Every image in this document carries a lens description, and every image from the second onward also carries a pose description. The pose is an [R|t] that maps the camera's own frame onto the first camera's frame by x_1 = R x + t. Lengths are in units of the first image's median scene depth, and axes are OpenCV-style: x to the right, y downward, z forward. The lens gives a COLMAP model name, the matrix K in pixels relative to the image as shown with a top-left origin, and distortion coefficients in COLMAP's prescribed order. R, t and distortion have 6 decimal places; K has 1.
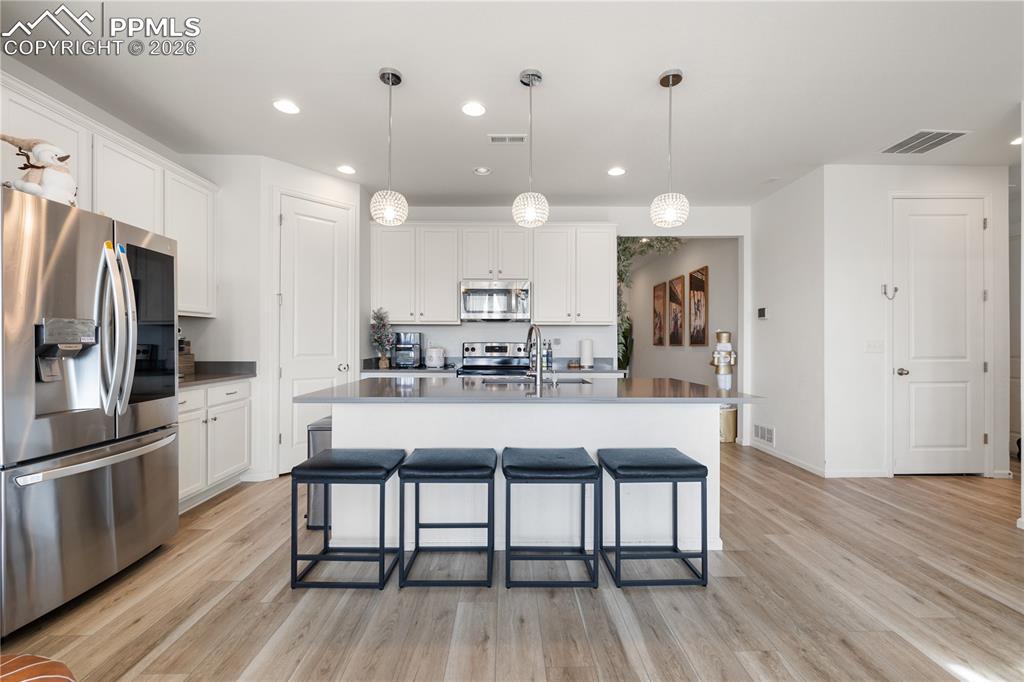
lens RADIAL K [[435.2, 0, 509.6], [0, 435.2, 340.2], [0, 0, 1]] dist [0.001689, 0.000276]
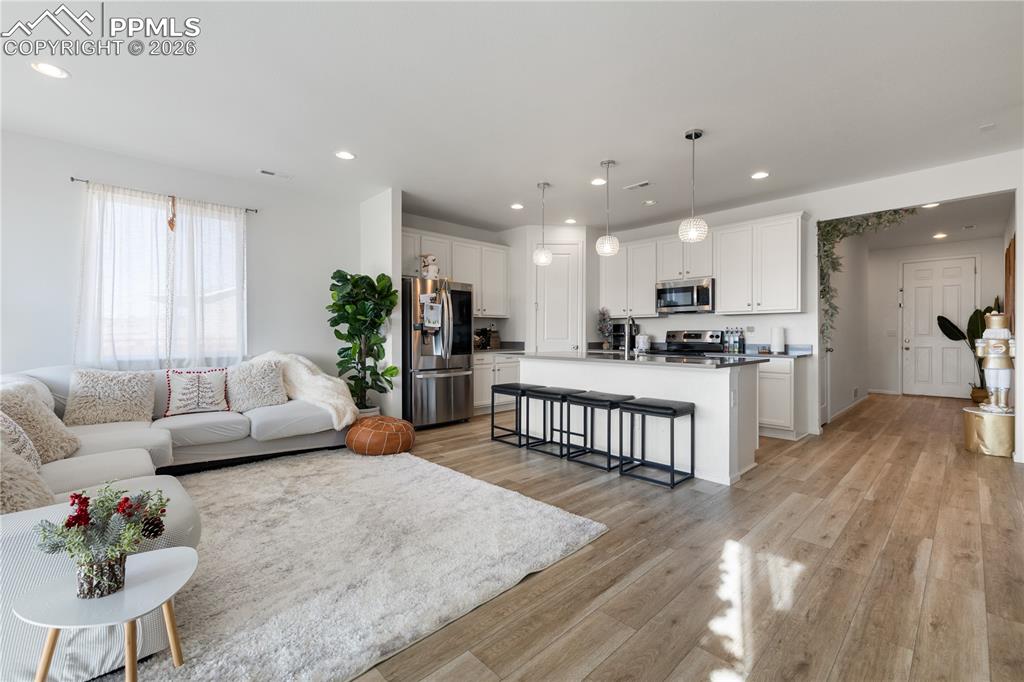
lens RADIAL K [[431.9, 0, 509.8], [0, 431.9, 335.3], [0, 0, 1]] dist [0.000423, 0.000010]
pose [[0.677442, -0.000777, -0.735576, 0.971761], [0.003536, 0.999991, 0.002201, 0.026853], [0.735568, -0.004092, 0.677439, -0.348400]]
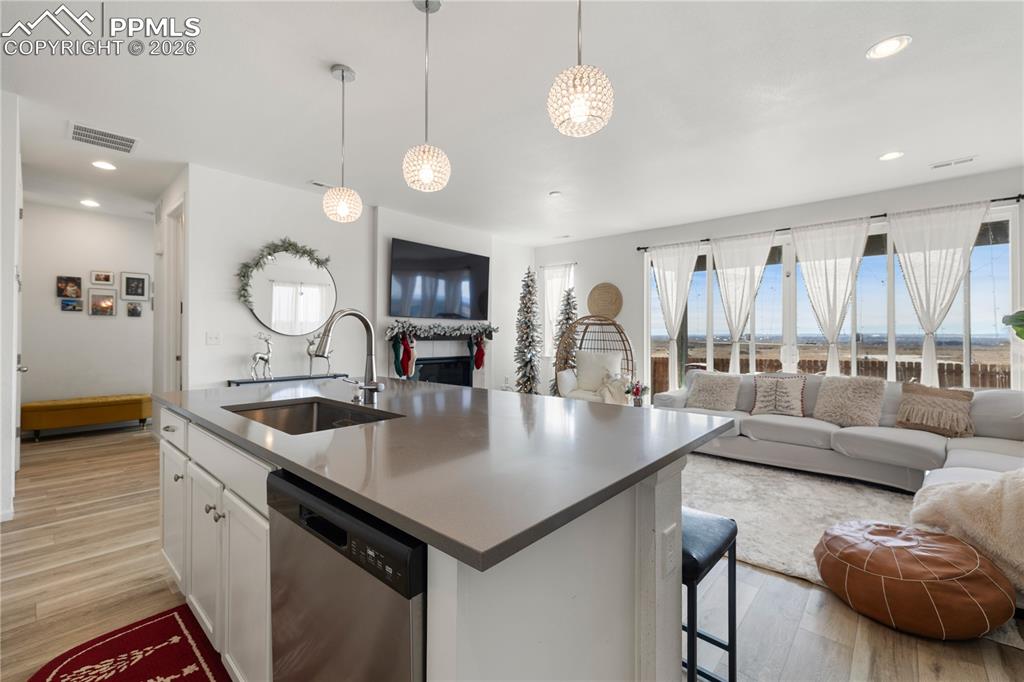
lens RADIAL K [[431.9, 0, 509.8], [0, 431.9, 335.3], [0, 0, 1]] dist [0.000423, 0.000010]
pose [[-0.733132, -0.004764, 0.680070, -0.579530], [-0.008366, 0.999963, -0.002015, -0.000263], [-0.680035, -0.007167, -0.733144, 1.449229]]
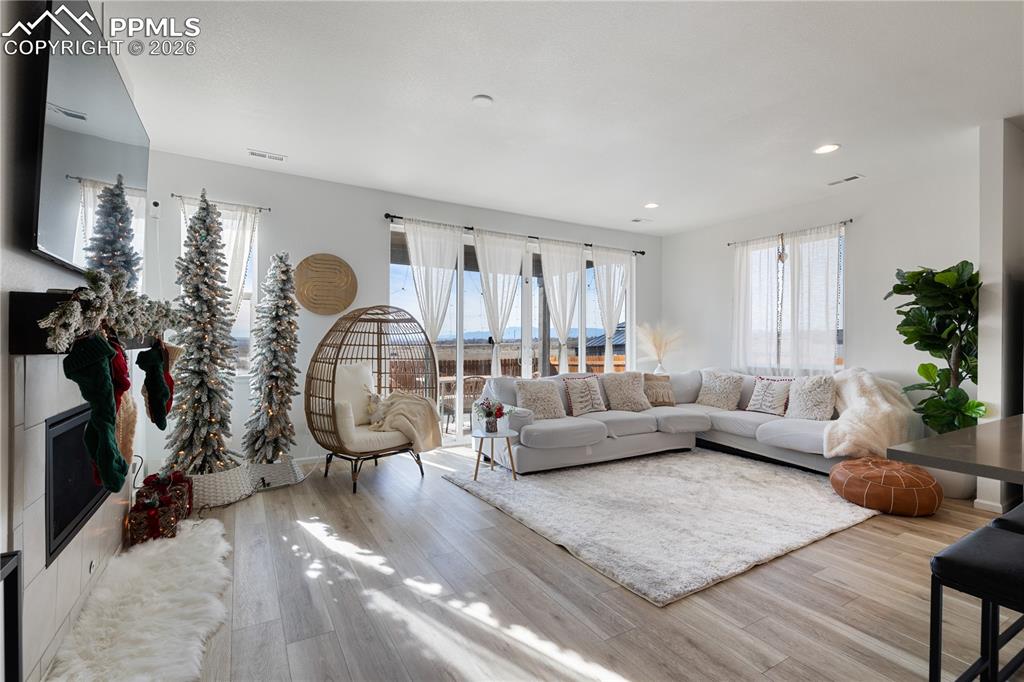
lens RADIAL K [[467.3, 0, 510.5], [0, 467.3, 345.2], [0, 0, 1]] dist [-0.000192, 0.000146]
pose [[-0.870146, -0.004430, -0.492775, 1.036847], [-0.006709, 0.999973, 0.002856, 0.011329], [0.492749, 0.005791, -0.870152, 1.050868]]
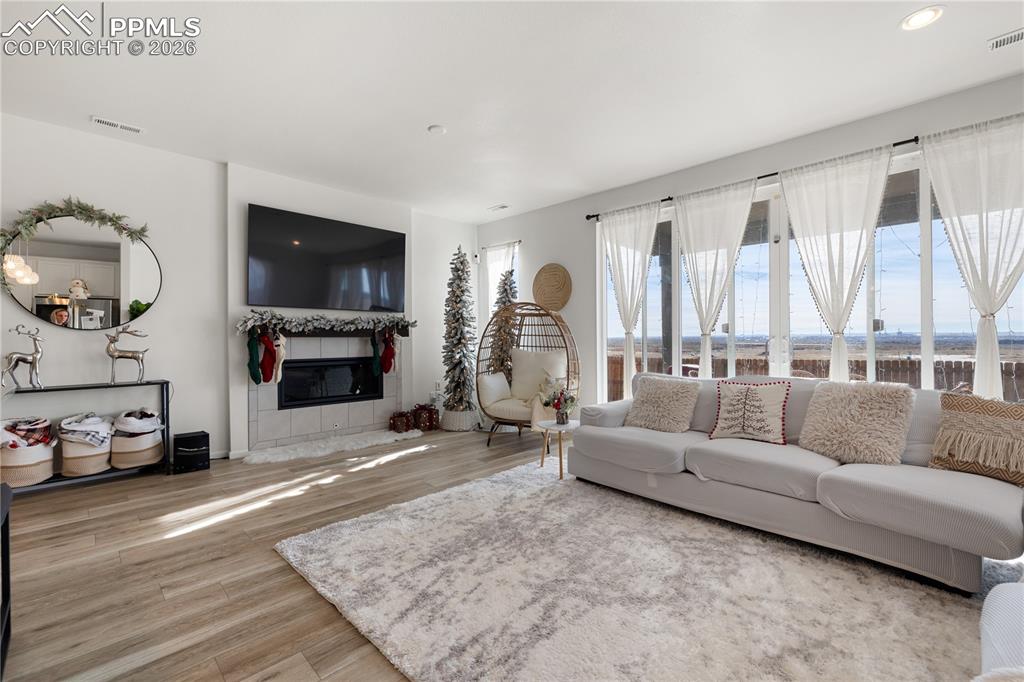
lens RADIAL K [[435.2, 0, 509.6], [0, 435.2, 340.2], [0, 0, 1]] dist [0.001689, 0.000276]
pose [[-0.695533, -0.001839, 0.718491, -0.585772], [0.000497, 0.999995, 0.003040, 0.033476], [-0.718494, 0.002472, -0.695529, 0.749869]]
